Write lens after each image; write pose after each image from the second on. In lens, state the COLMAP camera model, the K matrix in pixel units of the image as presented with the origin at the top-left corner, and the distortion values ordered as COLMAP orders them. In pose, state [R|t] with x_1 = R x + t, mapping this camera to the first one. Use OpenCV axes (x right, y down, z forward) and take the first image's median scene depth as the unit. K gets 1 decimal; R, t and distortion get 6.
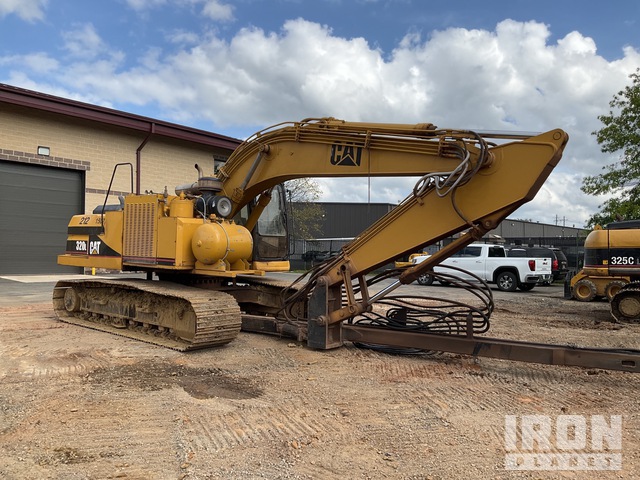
lens RADIAL K [[525.6, 0, 320.0], [0, 525.6, 240.0], [0, 0, 1]] dist [0.041007, 0.000432]
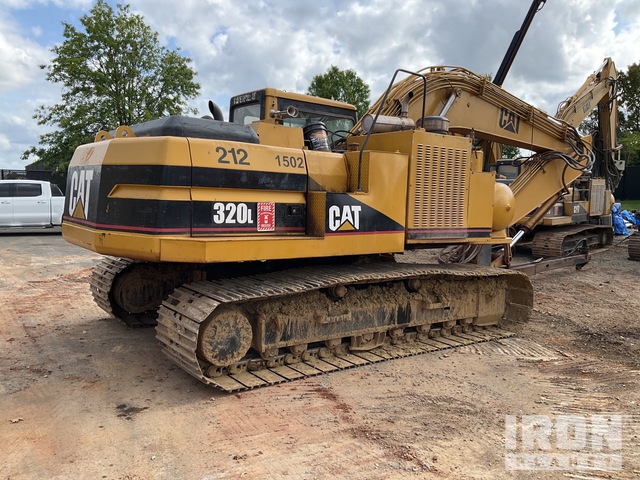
lens RADIAL K [[525.6, 0, 320.0], [0, 525.6, 240.0], [0, 0, 1]] dist [0.041007, 0.000432]
pose [[0.252970, -0.099749, 0.962318, -1.022454], [-0.035269, 0.993059, 0.112207, -0.022858], [-0.966831, -0.062325, 0.247696, 0.982785]]
